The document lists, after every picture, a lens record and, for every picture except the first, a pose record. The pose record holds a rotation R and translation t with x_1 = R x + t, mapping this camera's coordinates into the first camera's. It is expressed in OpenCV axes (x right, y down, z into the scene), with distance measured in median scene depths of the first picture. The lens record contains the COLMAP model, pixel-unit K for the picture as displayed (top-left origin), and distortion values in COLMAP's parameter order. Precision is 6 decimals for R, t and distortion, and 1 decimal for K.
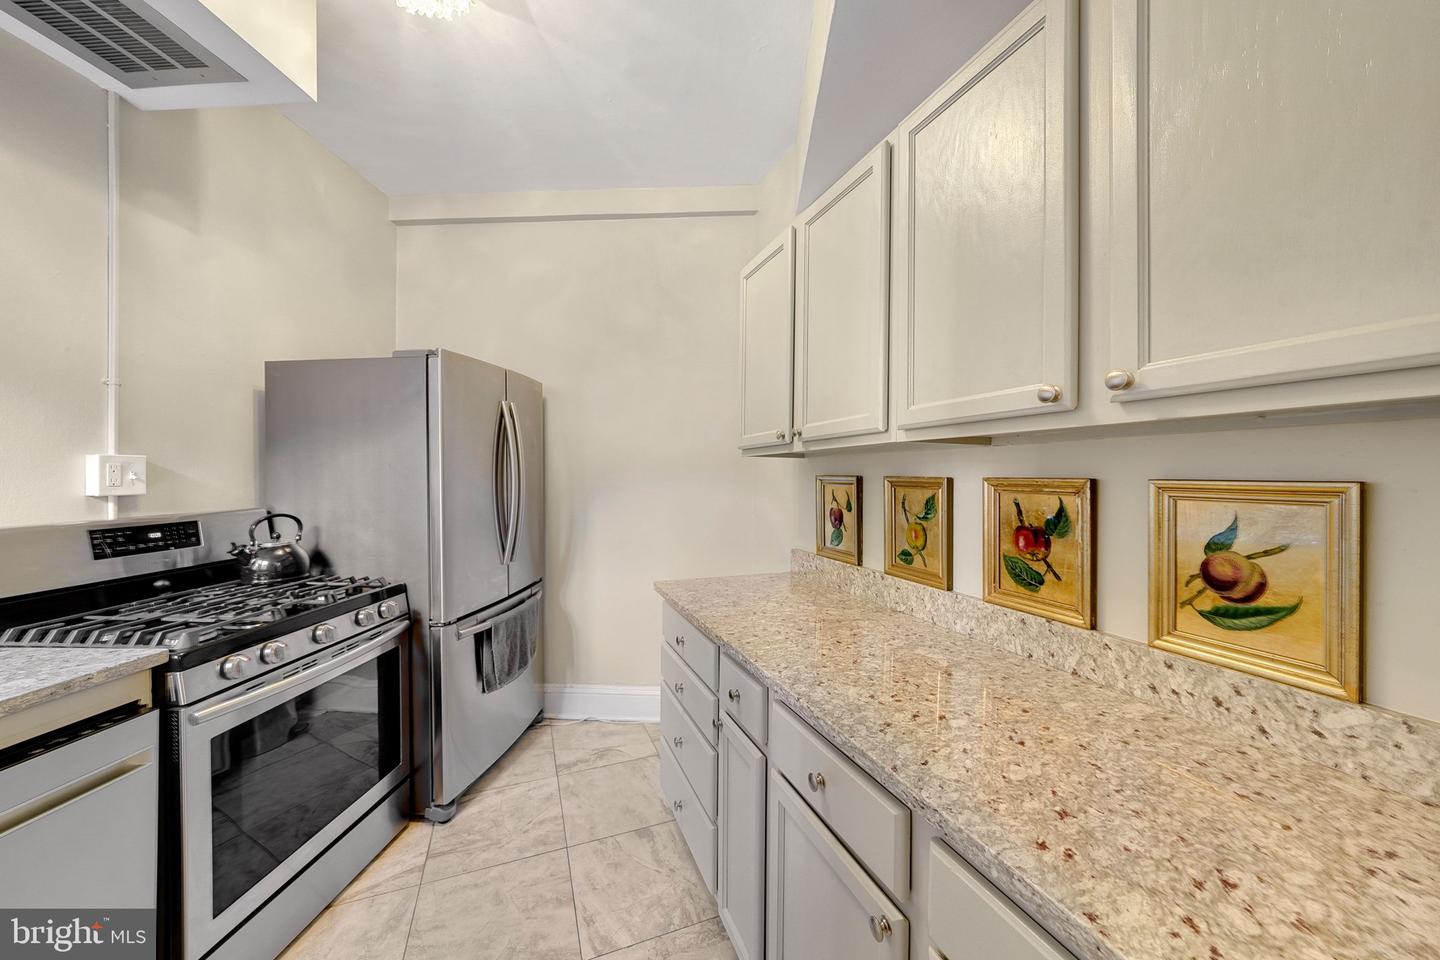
lens RADIAL K [[524.8, 0, 720.7], [0, 524.8, 472.7], [0, 0, 1]] dist [-0.013541, 0.003580]
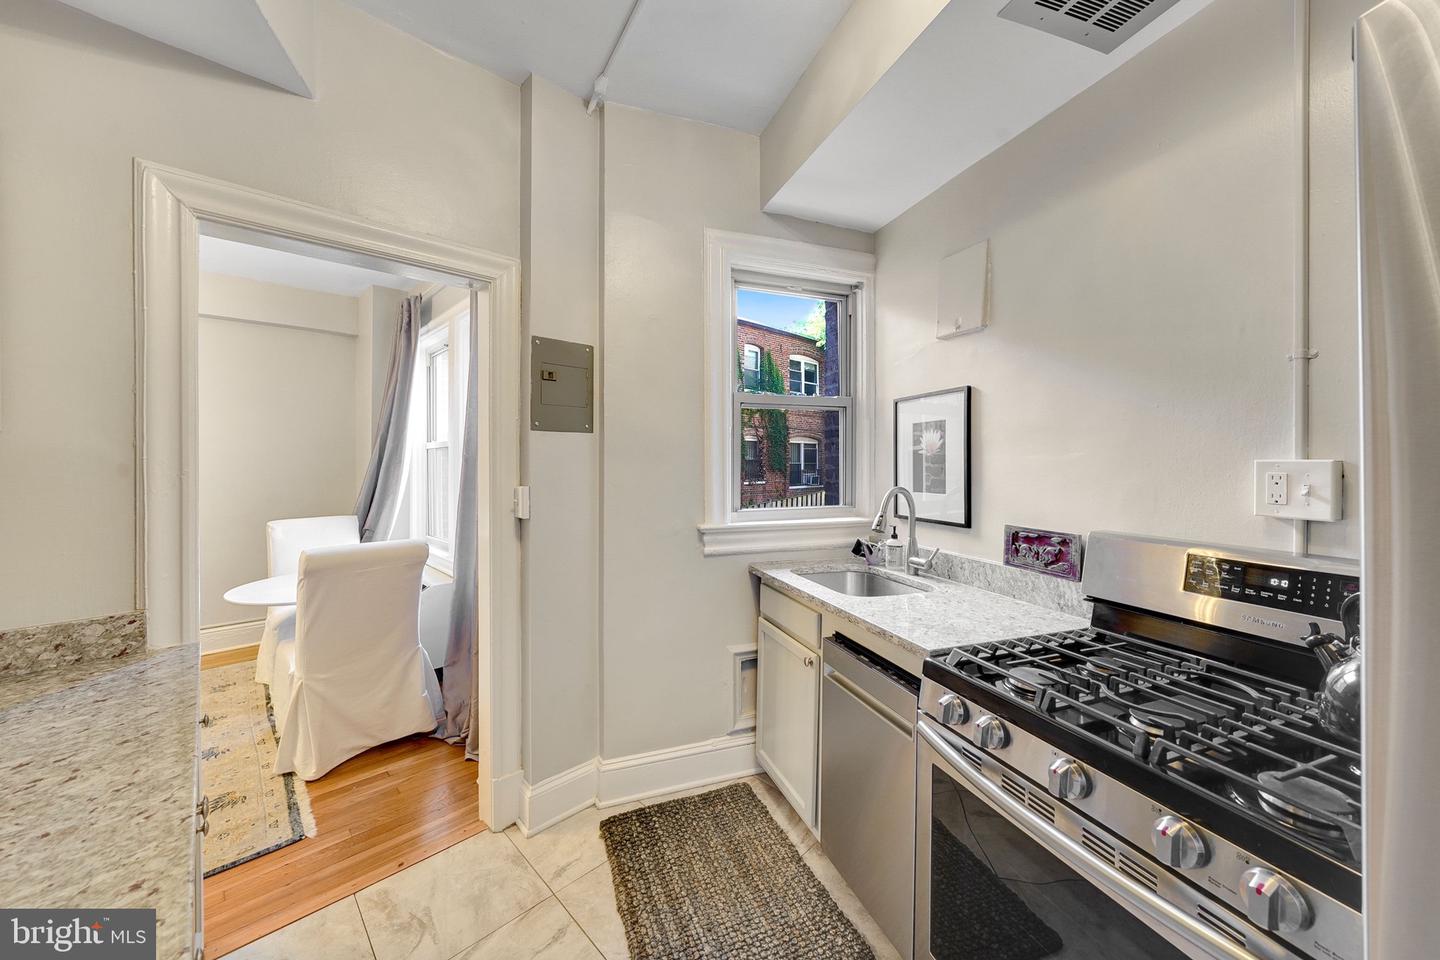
lens RADIAL K [[524.8, 0, 728.4], [0, 524.8, 466.2], [0, 0, 1]] dist [-0.013541, 0.003580]
pose [[-0.919282, 0.000637, -0.393599, -0.178804], [-0.002905, 0.999960, 0.008402, -0.027233], [0.393589, 0.008868, -0.919244, 1.213323]]
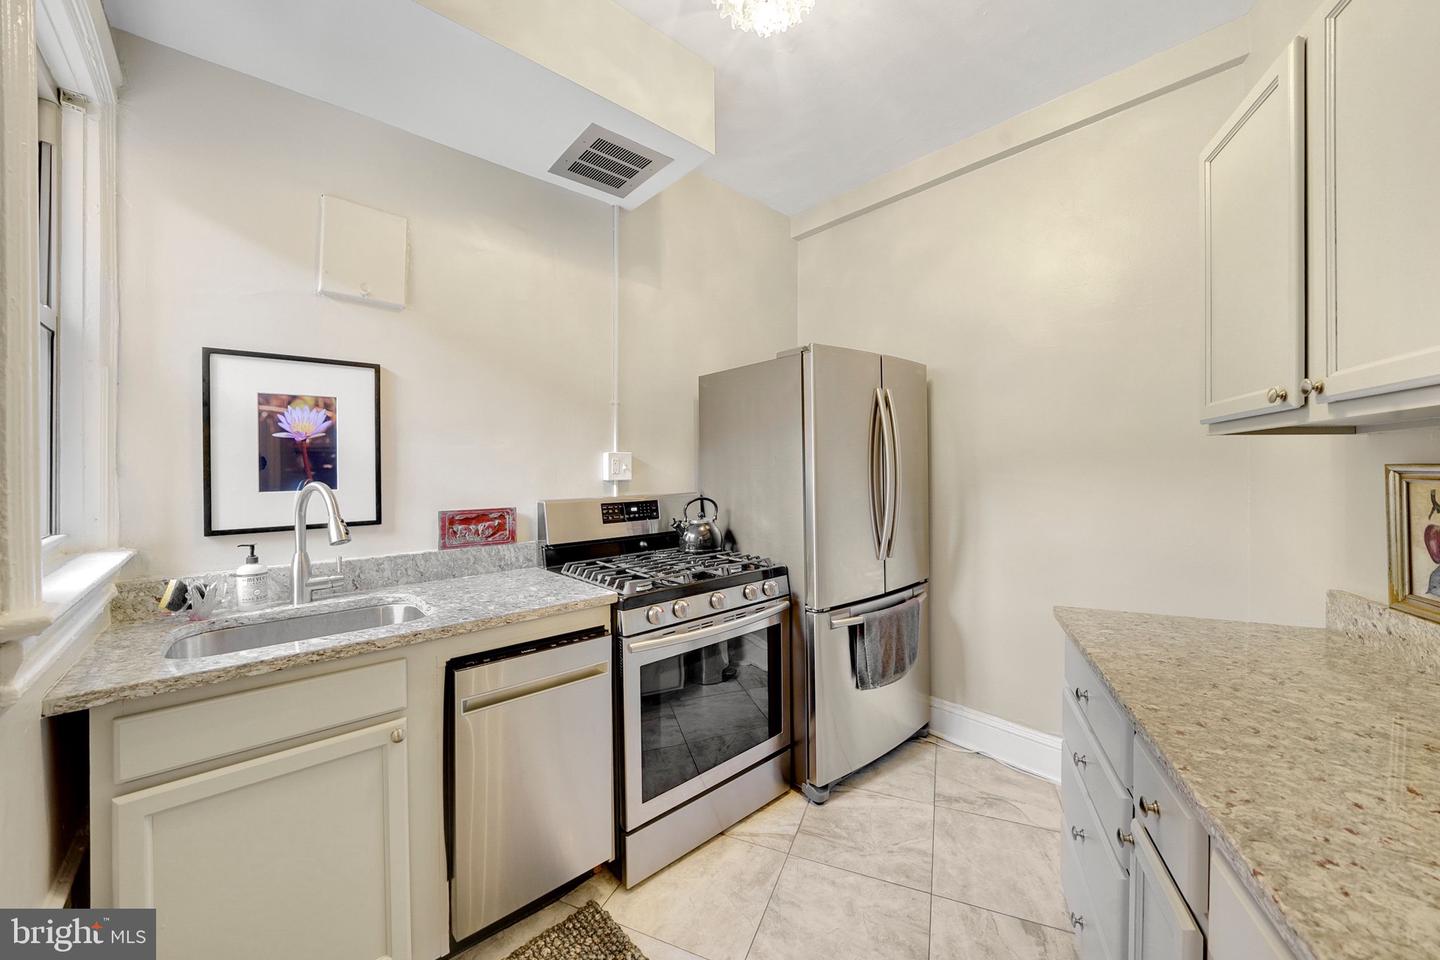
lens RADIAL K [[533.2, 0, 719.9], [0, 533.2, 462.6], [0, 0, 1]] dist [-0.013906, 0.001400]
pose [[0.709448, -0.007786, -0.704715, 0.081410], [0.004505, 0.999969, -0.006512, 0.004723], [0.704743, 0.001446, 0.709461, 0.130582]]
